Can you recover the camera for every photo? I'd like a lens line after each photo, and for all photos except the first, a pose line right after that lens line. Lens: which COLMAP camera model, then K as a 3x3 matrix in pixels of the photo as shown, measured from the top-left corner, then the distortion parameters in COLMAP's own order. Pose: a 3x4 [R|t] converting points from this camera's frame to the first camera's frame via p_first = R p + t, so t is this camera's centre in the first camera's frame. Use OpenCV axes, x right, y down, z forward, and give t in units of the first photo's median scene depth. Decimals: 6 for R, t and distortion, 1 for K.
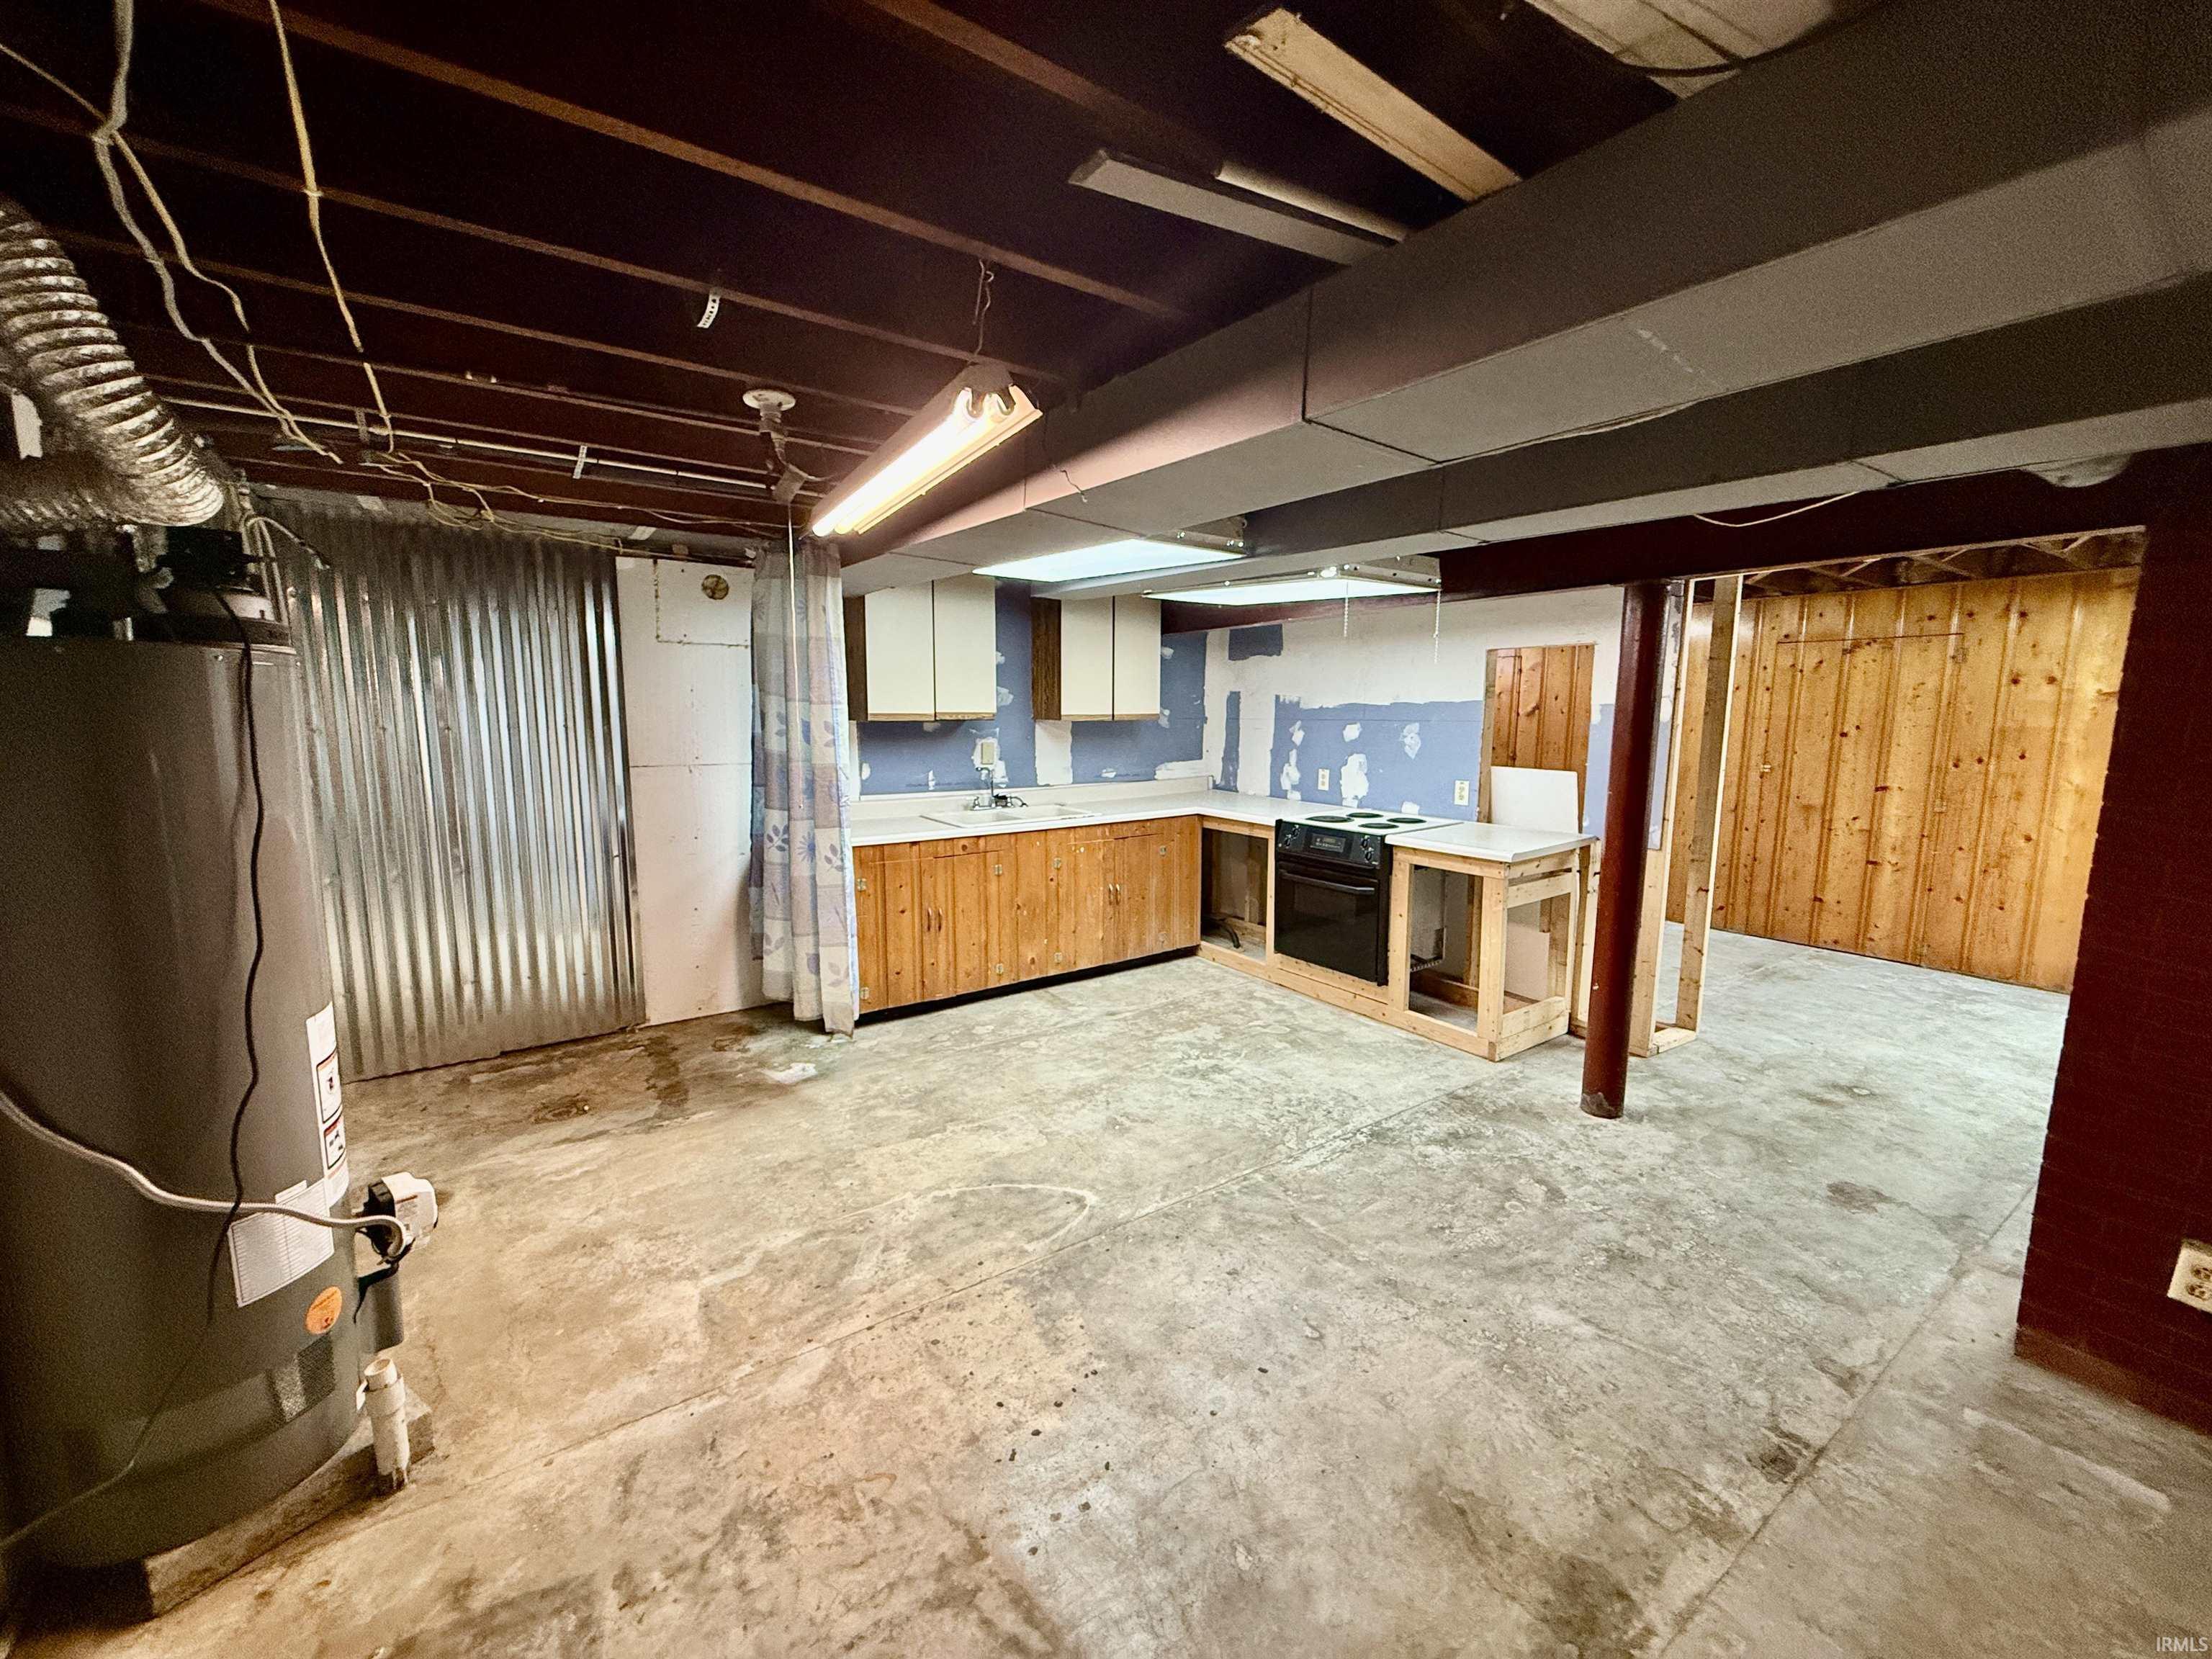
lens RADIAL K [[884.7, 0, 1104.2], [0, 884.7, 824.2], [0, 0, 1]] dist [0.003355, -0.000230]
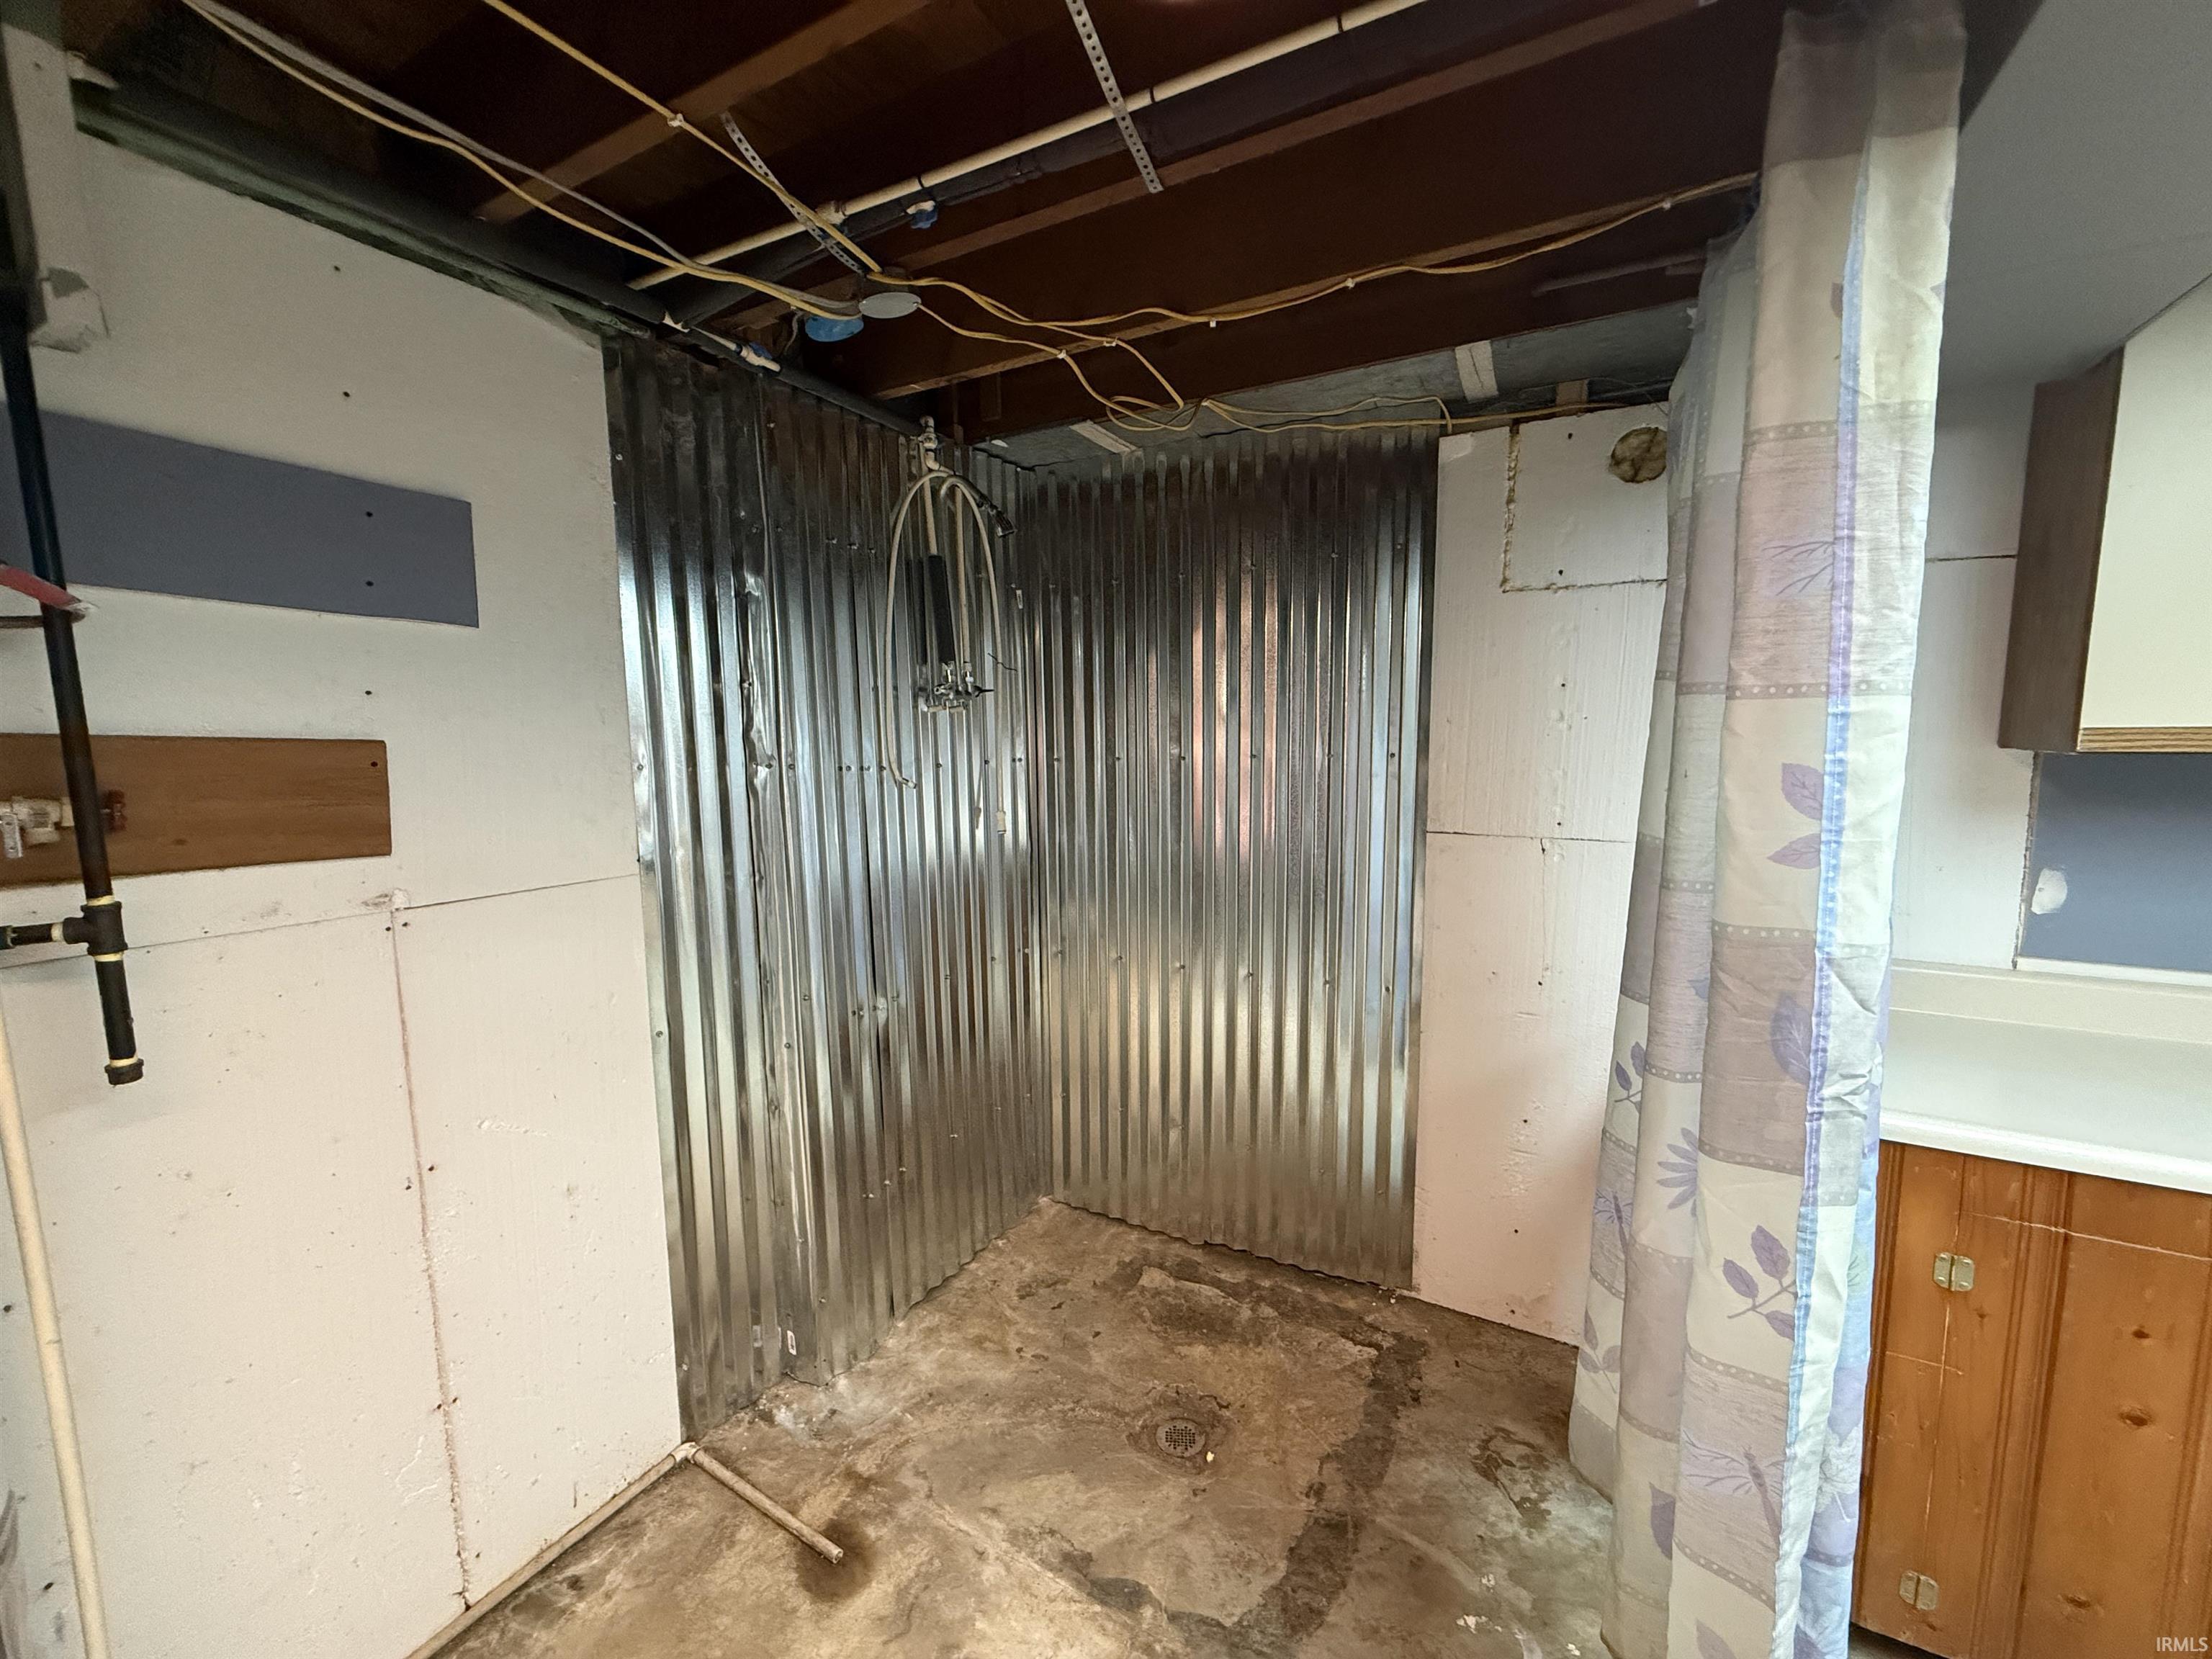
lens RADIAL K [[884.7, 0, 1097.1], [0, 884.7, 831.0], [0, 0, 1]] dist [0.003355, -0.000230]
pose [[0.439323, 0.093134, -0.893488, -0.120439], [-0.101912, 0.993357, 0.053434, -0.062754], [0.892530, 0.067583, 0.445896, 0.494020]]
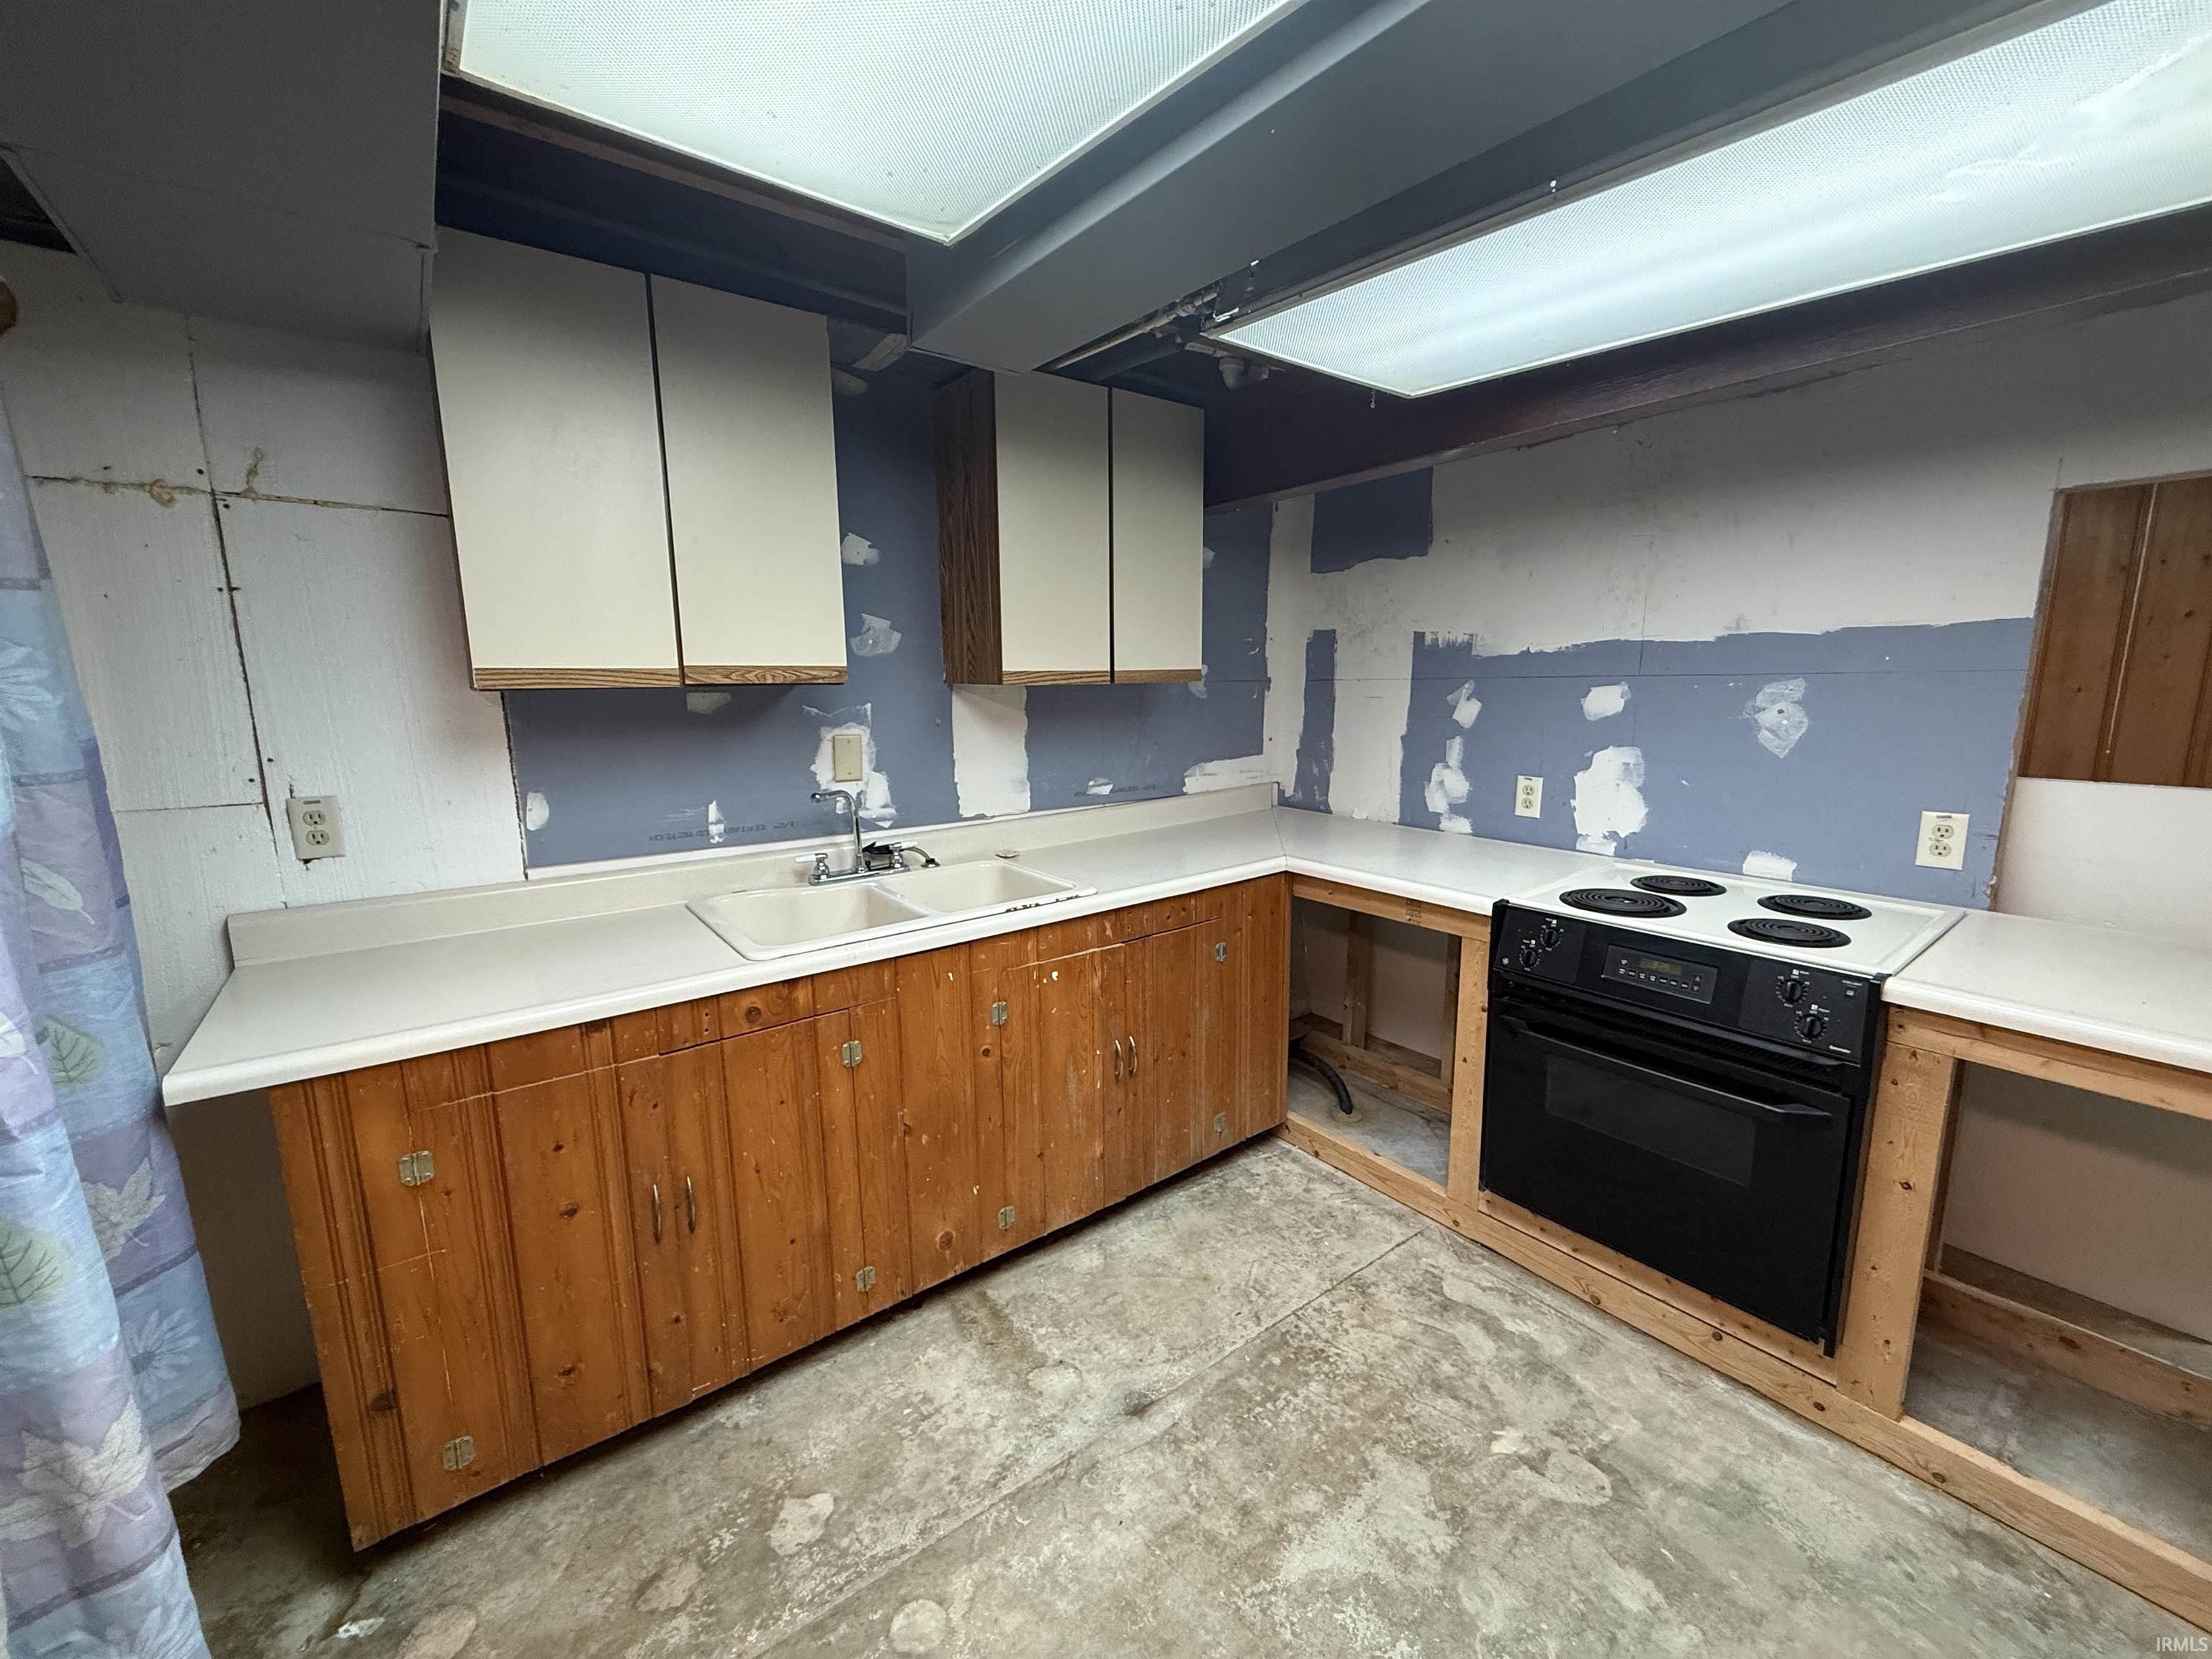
lens RADIAL K [[884.7, 0, 1108.3], [0, 884.7, 828.2], [0, 0, 1]] dist [0.003355, -0.000230]
pose [[0.998668, -0.020588, 0.047301, -0.017629], [0.018952, 0.999215, 0.034775, -0.059856], [-0.047980, -0.033832, 0.998275, 0.556026]]
